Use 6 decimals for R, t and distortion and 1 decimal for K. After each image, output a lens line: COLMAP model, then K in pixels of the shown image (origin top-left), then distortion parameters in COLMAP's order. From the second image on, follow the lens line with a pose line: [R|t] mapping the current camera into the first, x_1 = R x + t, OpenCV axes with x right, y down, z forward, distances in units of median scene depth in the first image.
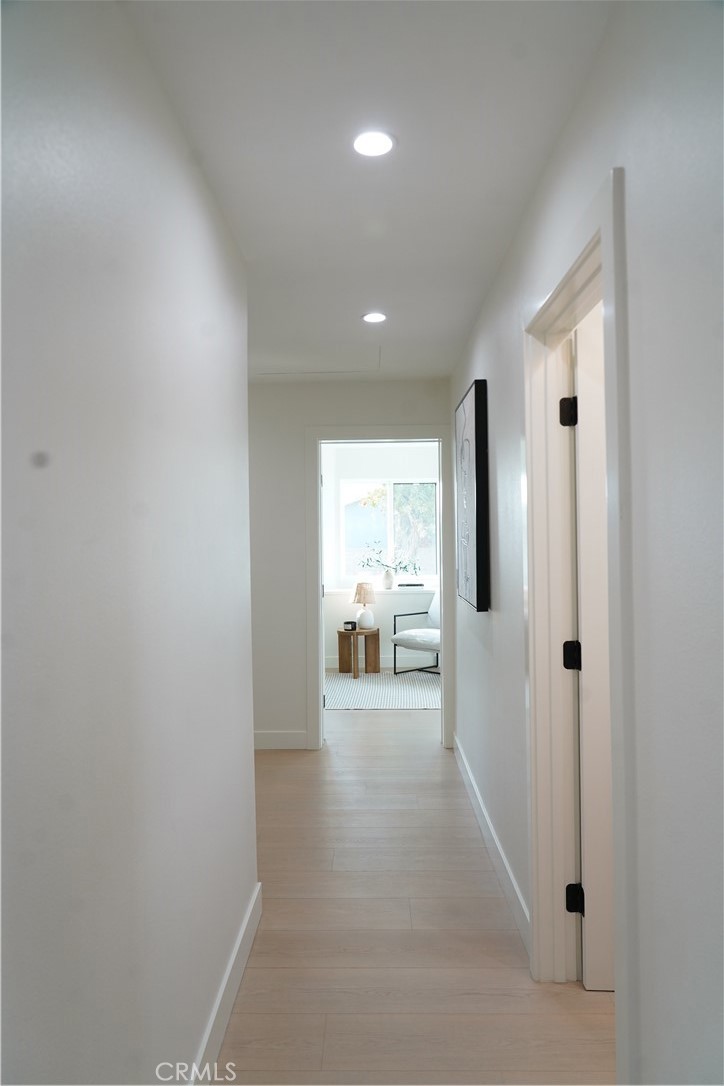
lens RADIAL K [[732.7, 0, 361.7], [0, 732.7, 541.2], [0, 0, 1]] dist [0.045459, 0.000832]
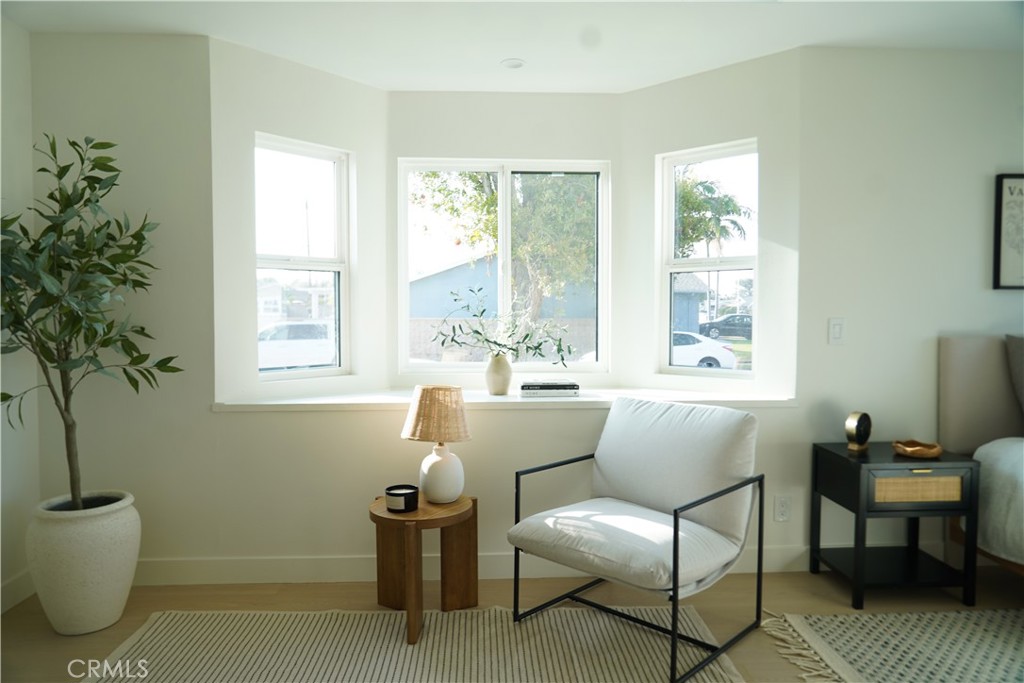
lens RADIAL K [[690.8, 0, 512.2], [0, 690.8, 342.0], [0, 0, 1]] dist [0.045459, 0.000832]
pose [[0.997668, 0.008249, 0.067758, 0.015820], [-0.010994, 0.999130, 0.040232, 0.016558], [-0.067368, -0.040883, 0.996890, 0.599815]]
